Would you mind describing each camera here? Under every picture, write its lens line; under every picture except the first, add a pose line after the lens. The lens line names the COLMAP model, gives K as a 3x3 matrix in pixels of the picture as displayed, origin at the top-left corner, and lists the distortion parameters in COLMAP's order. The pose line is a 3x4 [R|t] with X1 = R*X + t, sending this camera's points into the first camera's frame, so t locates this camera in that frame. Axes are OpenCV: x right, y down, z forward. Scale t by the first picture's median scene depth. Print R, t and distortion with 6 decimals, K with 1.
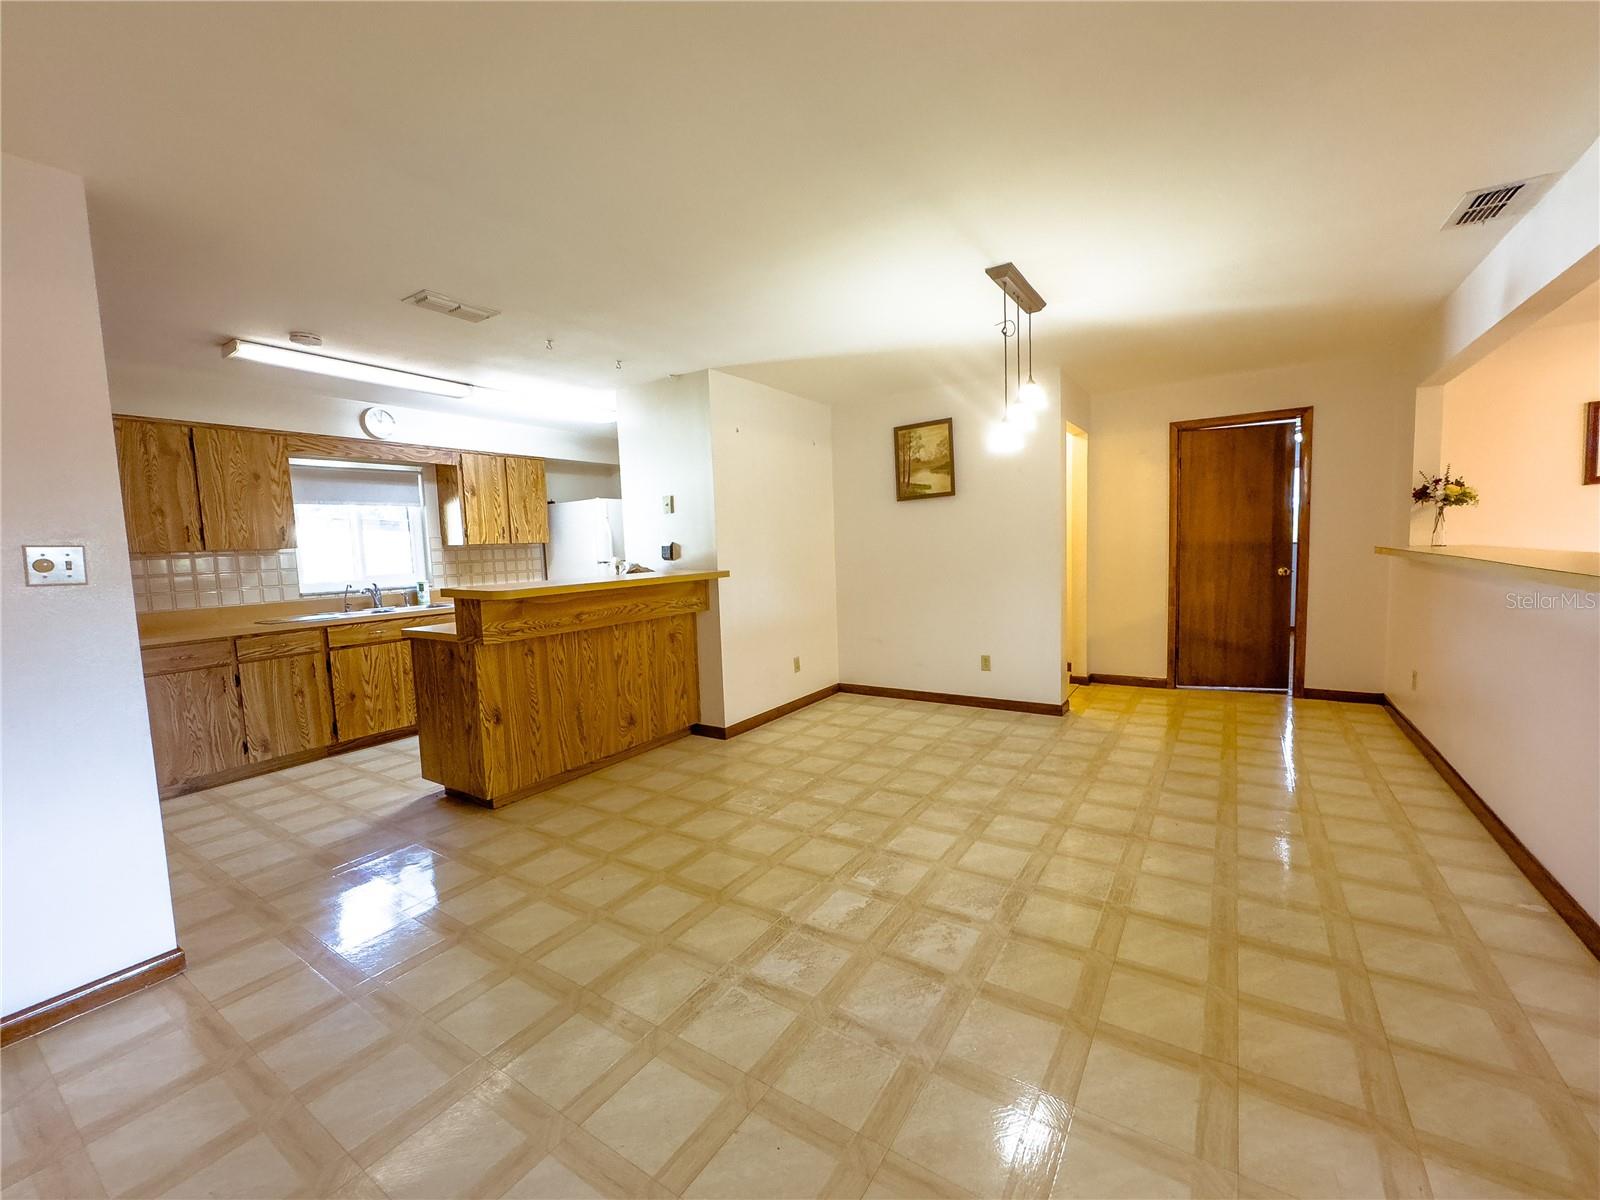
lens RADIAL K [[647.7, 0, 799.4], [0, 647.7, 601.5], [0, 0, 1]] dist [-0.001630, -0.000209]
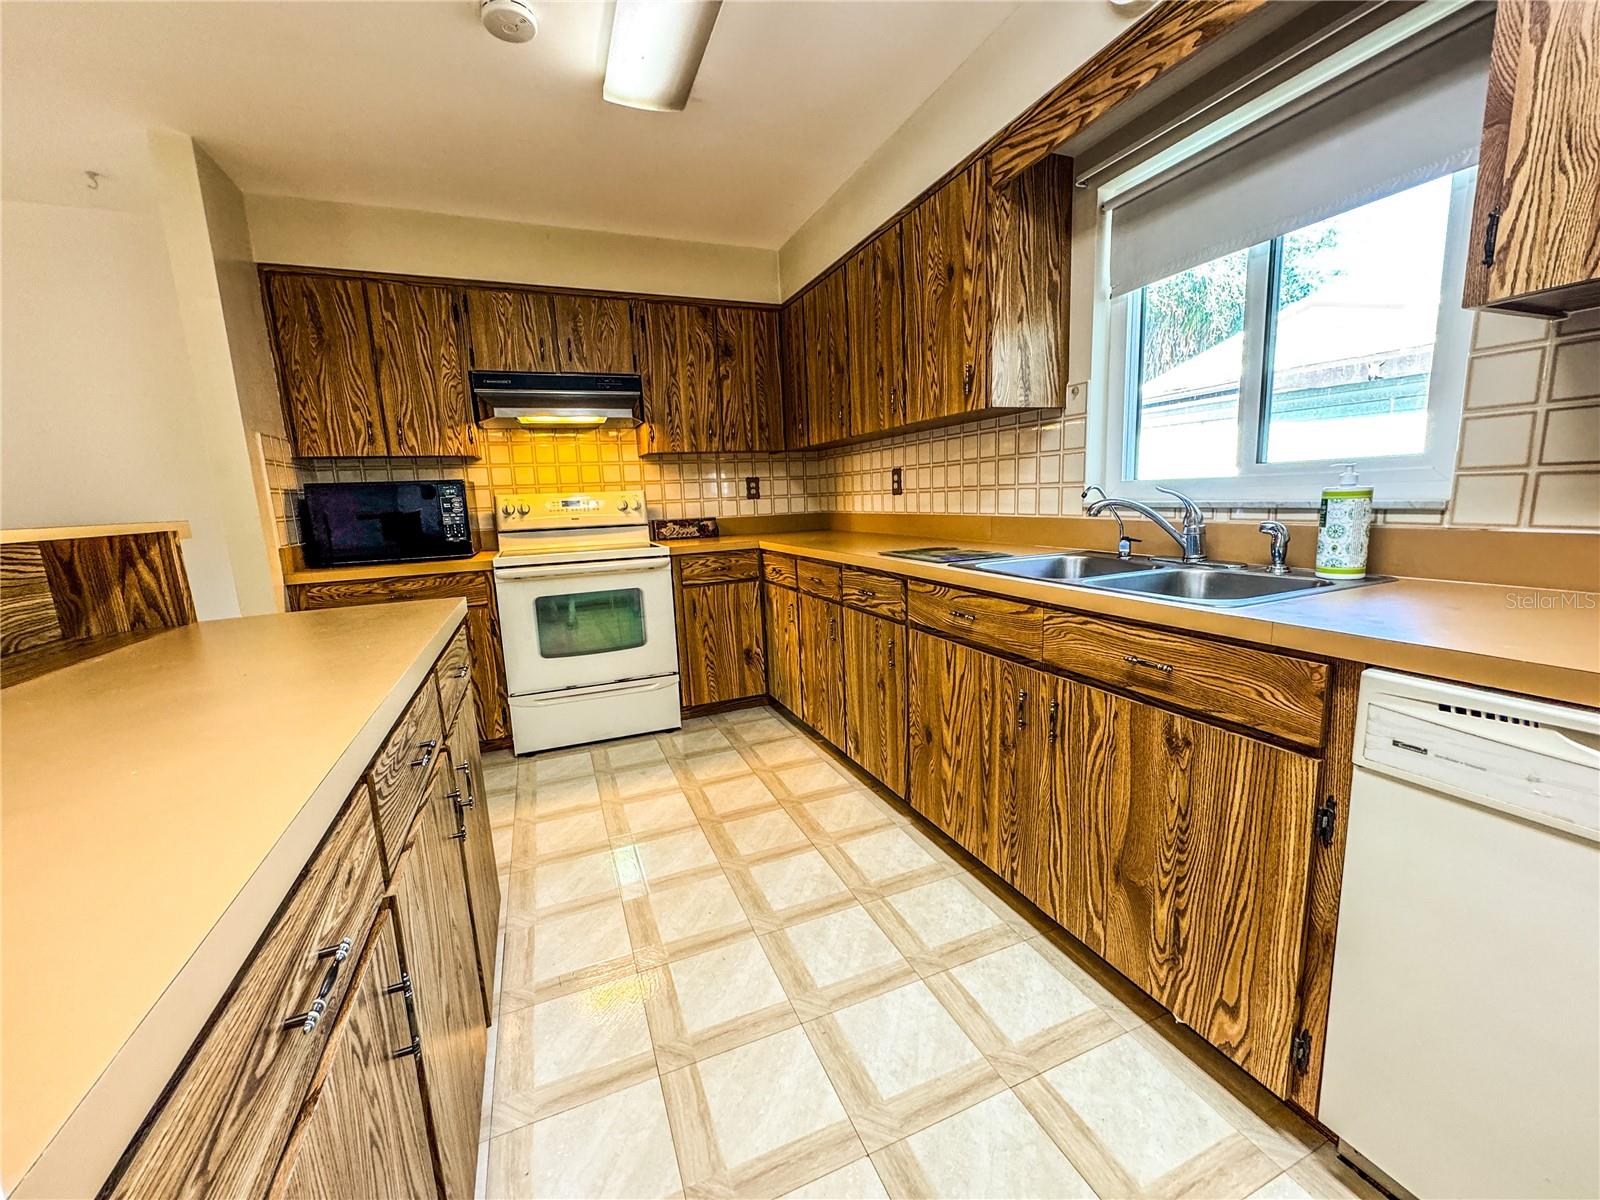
lens RADIAL K [[647.7, 0, 801.1], [0, 647.7, 604.6], [0, 0, 1]] dist [-0.001630, -0.000209]
pose [[-0.565549, 0.201561, -0.799705, -0.293742], [-0.008602, 0.968180, 0.250107, -0.061789], [0.824670, 0.148327, -0.545819, 1.201618]]
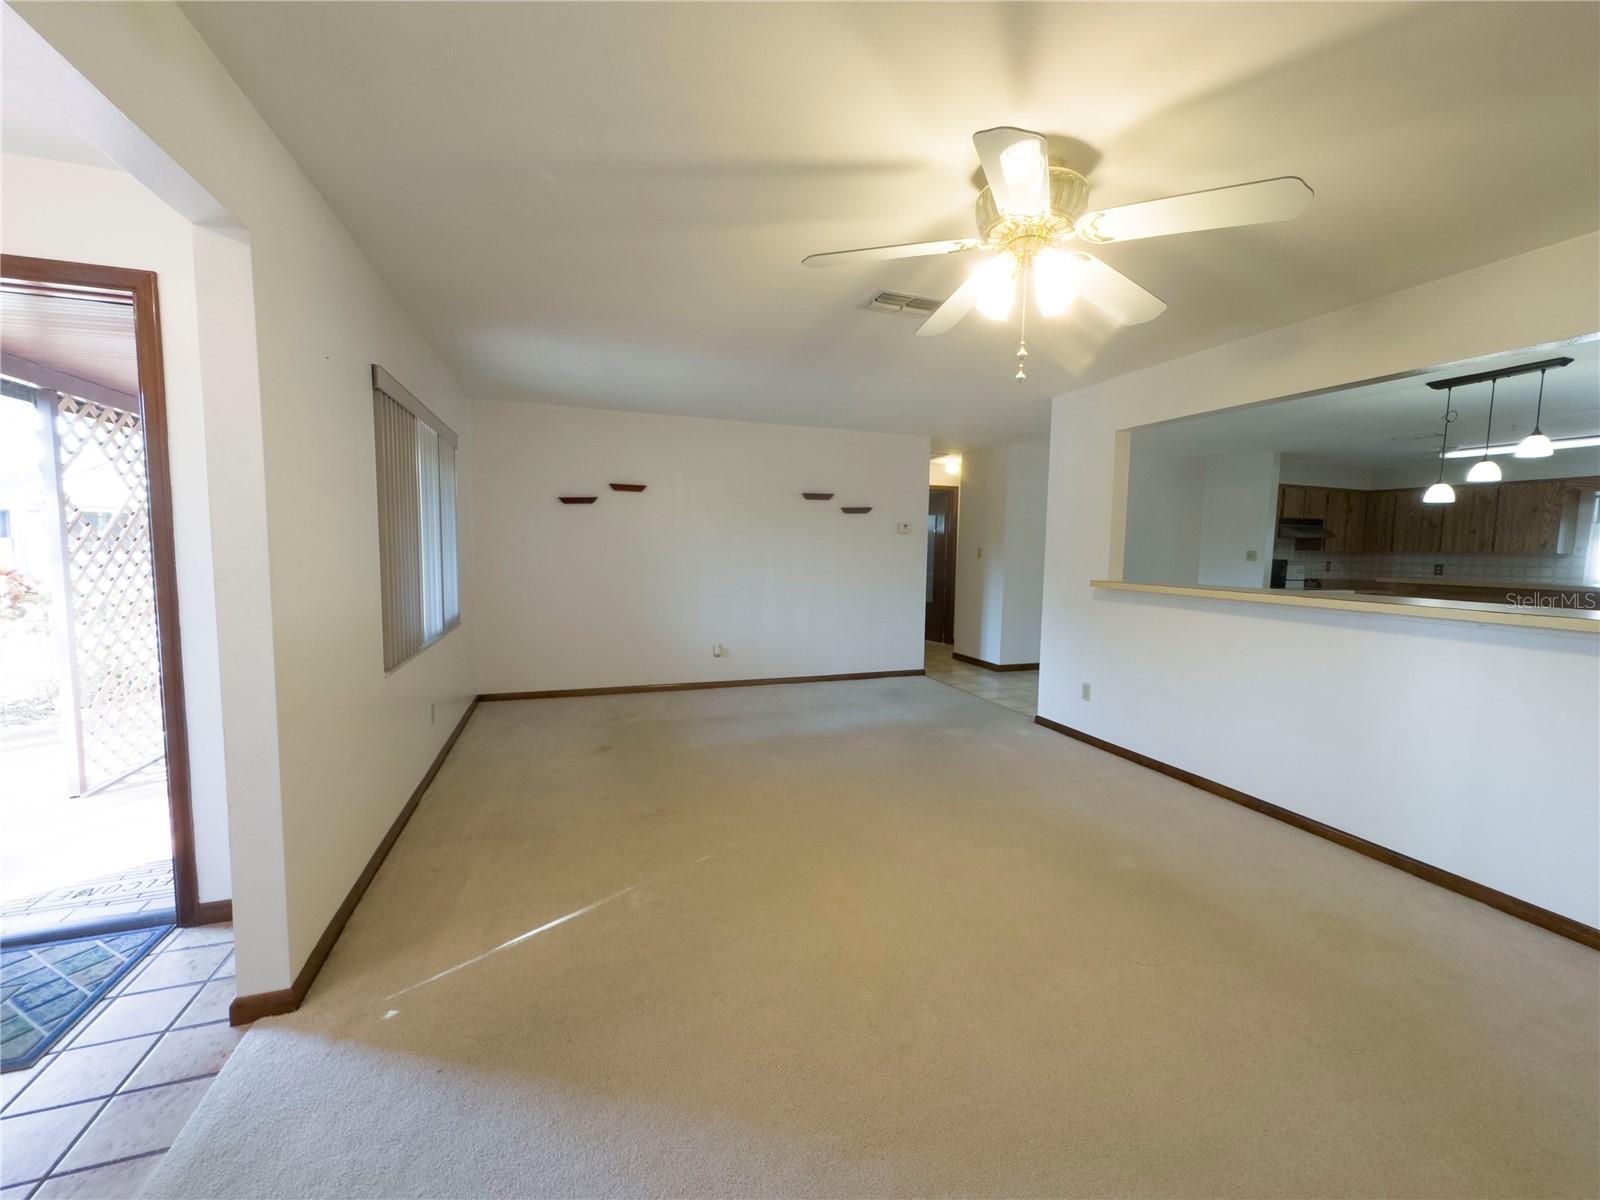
lens RADIAL K [[647.7, 0, 802.4], [0, 647.7, 599.0], [0, 0, 1]] dist [-0.001630, -0.000209]
pose [[-0.608480, 0.099120, -0.787355, 1.550147], [-0.059155, 0.983743, 0.169559, -0.134902], [0.791362, 0.149749, -0.592724, 0.529091]]
